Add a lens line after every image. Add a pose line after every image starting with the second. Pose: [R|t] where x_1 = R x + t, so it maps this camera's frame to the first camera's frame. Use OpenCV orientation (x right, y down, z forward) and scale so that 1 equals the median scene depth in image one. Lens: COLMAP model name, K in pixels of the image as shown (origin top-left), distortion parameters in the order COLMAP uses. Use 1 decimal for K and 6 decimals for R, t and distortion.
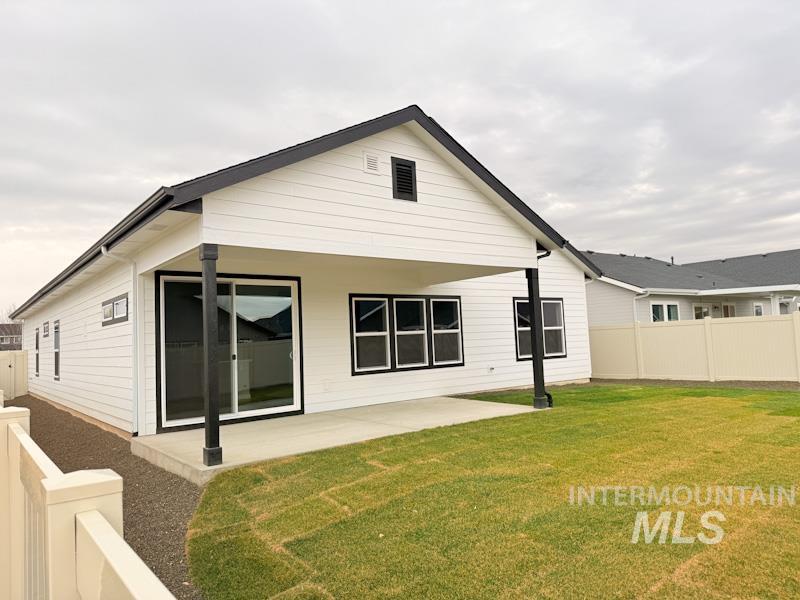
lens RADIAL K [[554.6, 0, 400.0], [0, 554.6, 300.0], [0, 0, 1]] dist [-0.055547, 0.000837]
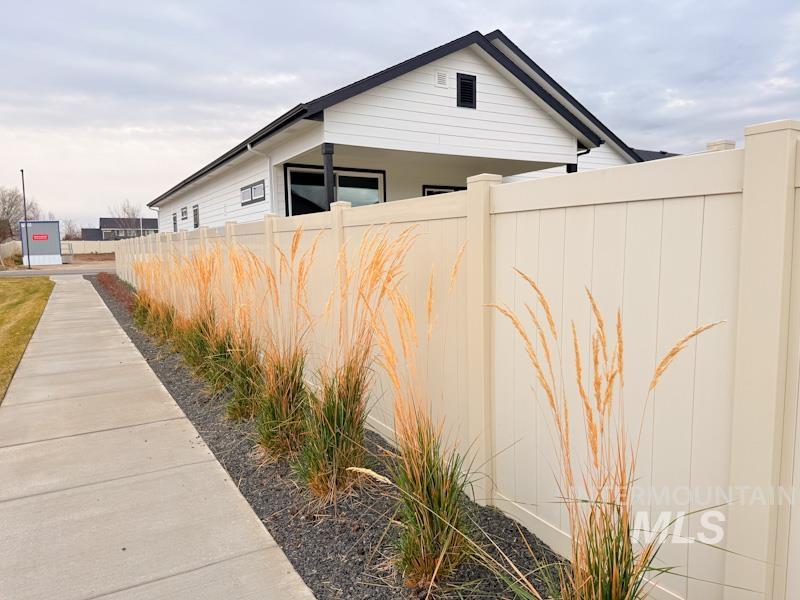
lens RADIAL K [[513.7, 0, 400.0], [0, 513.7, 300.0], [0, 0, 1]] dist [0.024549, -0.000491]
pose [[0.990422, 0.037625, -0.132847, 0.031884], [-0.011770, 0.981661, 0.190272, 0.032649], [0.137570, -0.186886, 0.972702, -0.280012]]
